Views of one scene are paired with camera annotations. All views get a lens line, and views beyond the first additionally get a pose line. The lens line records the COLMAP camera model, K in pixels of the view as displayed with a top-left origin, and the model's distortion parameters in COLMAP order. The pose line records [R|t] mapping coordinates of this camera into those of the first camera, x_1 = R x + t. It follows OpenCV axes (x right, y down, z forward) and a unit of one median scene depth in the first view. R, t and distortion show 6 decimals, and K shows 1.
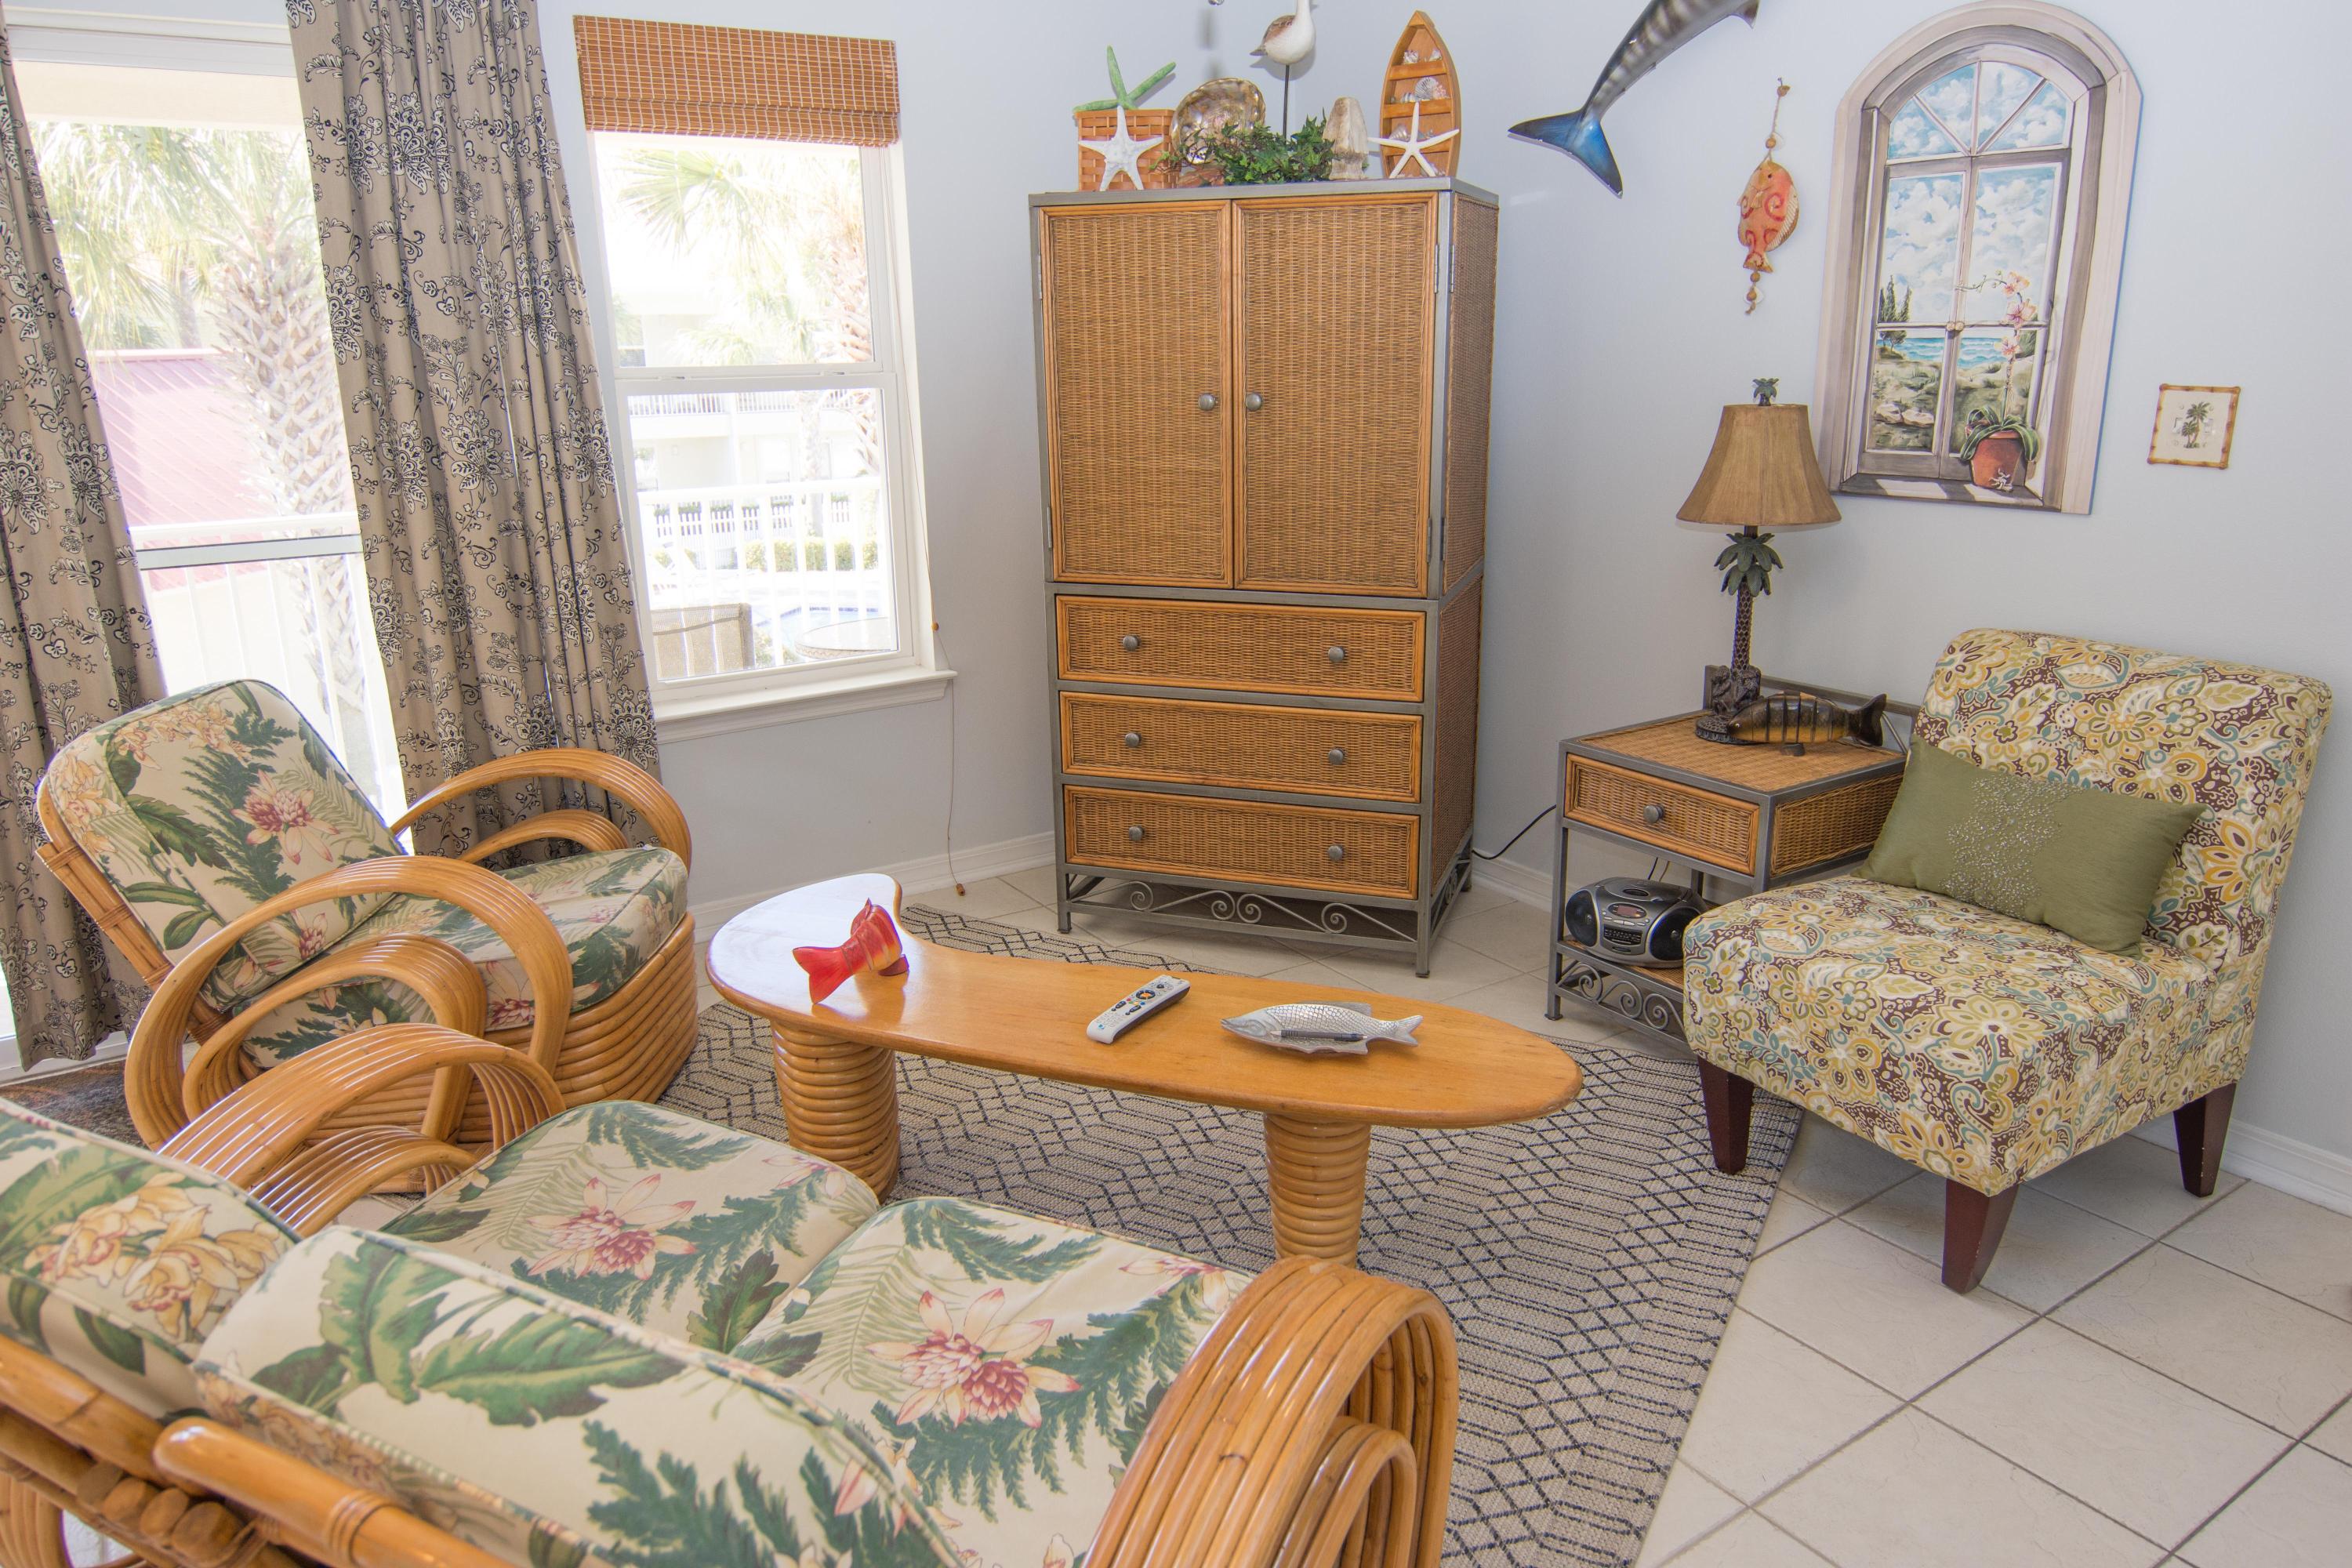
lens RADIAL K [[1575.0, 0, 1176.0], [0, 1575.0, 784.0], [0, 0, 1]] dist [0.012867, -0.021573]
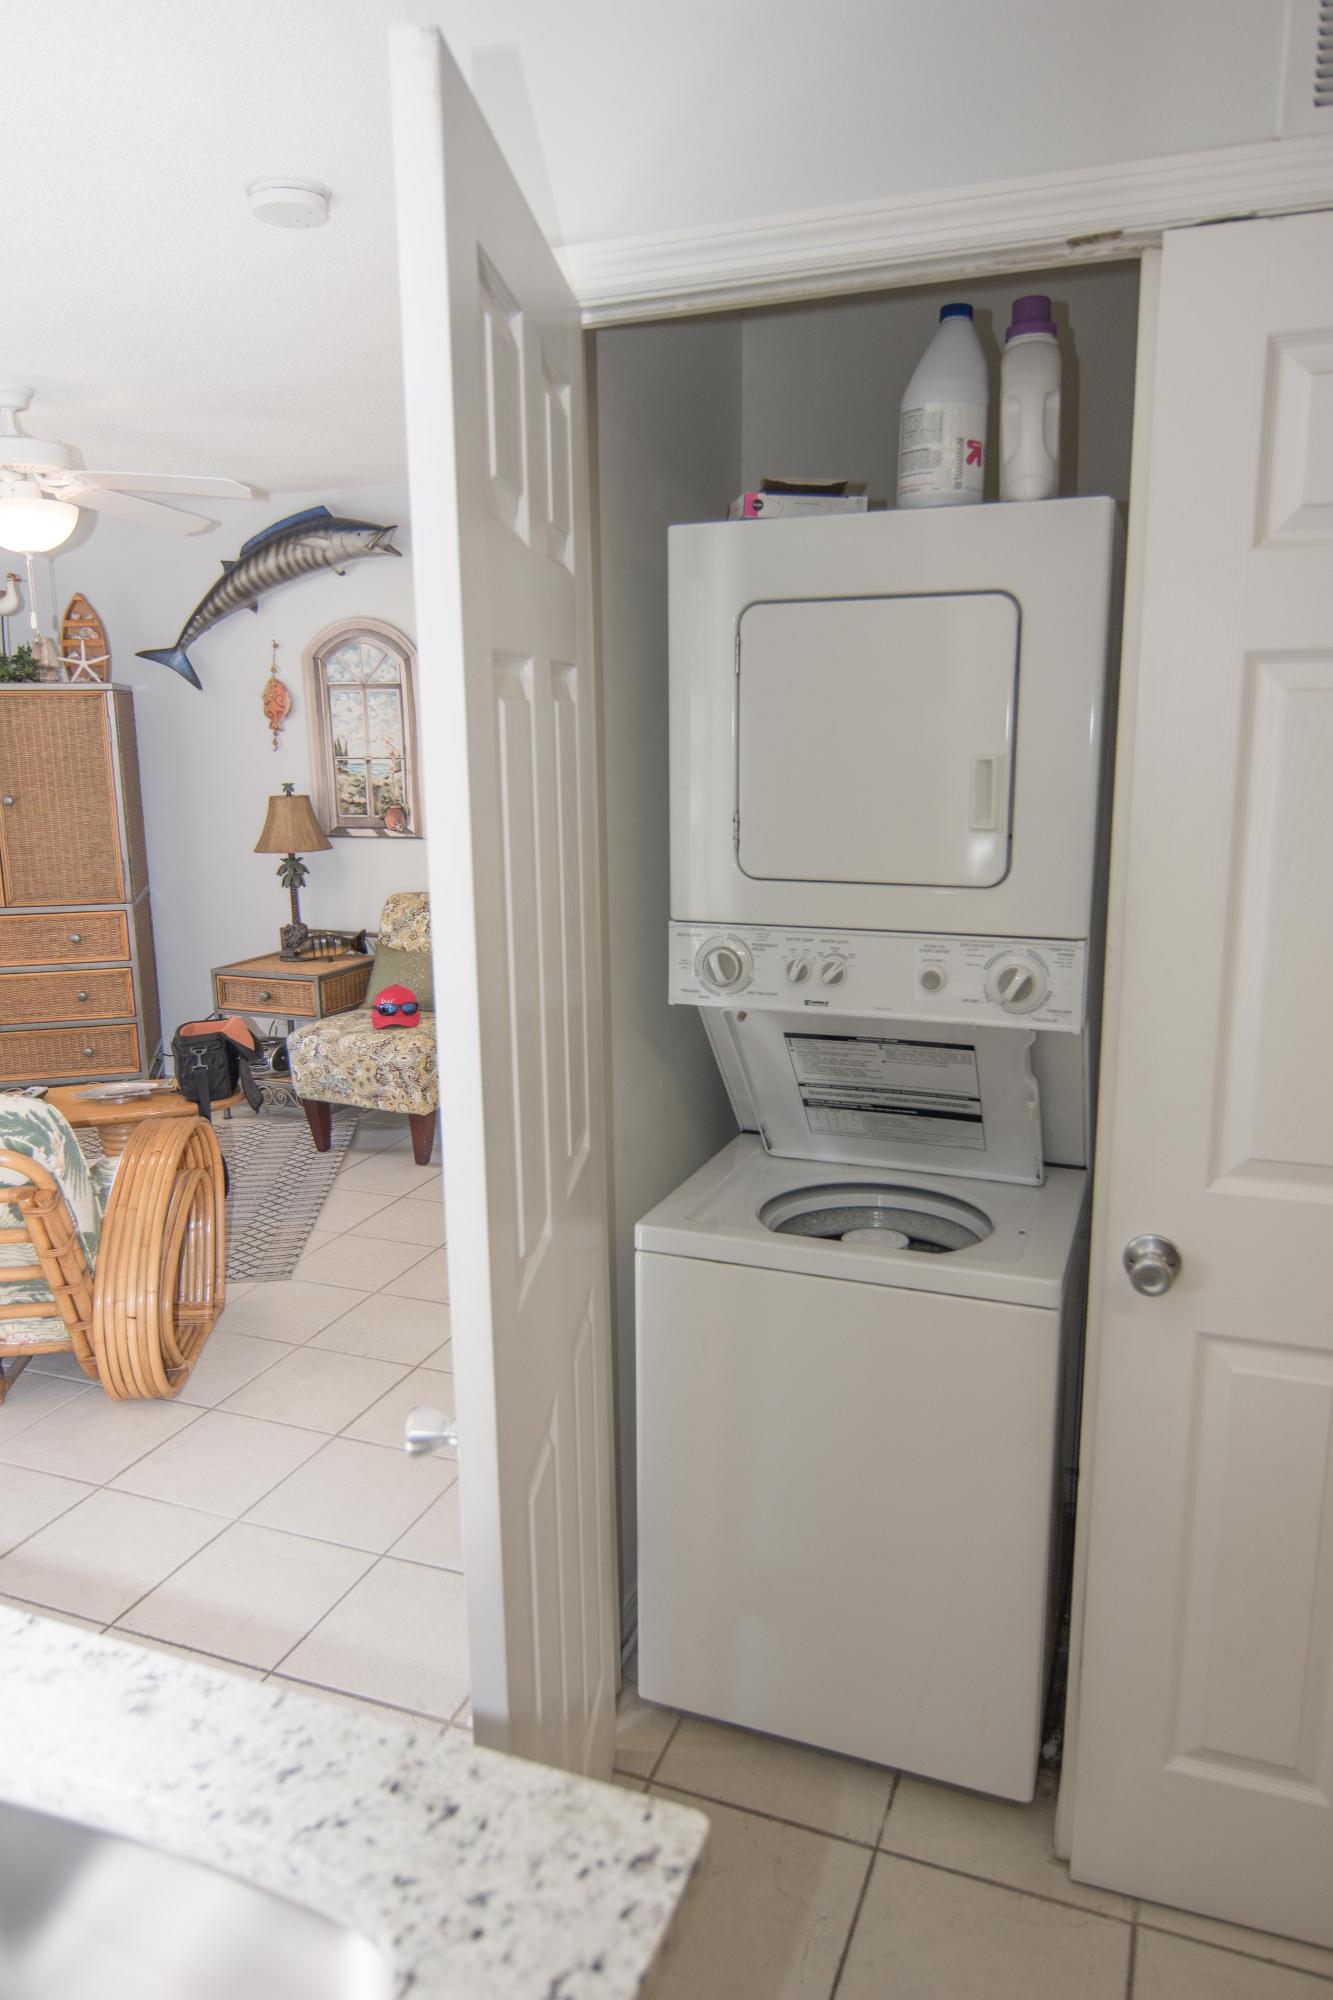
lens RADIAL K [[1339.3, 0, 663.0], [0, 1339.3, 988.5], [0, 0, 1]] dist [0.012867, -0.021573]
pose [[0.822175, -0.108015, 0.558893, -0.238053], [0.156688, 0.986847, -0.039776, 0.159189], [-0.547245, 0.120275, 0.828285, -0.708218]]
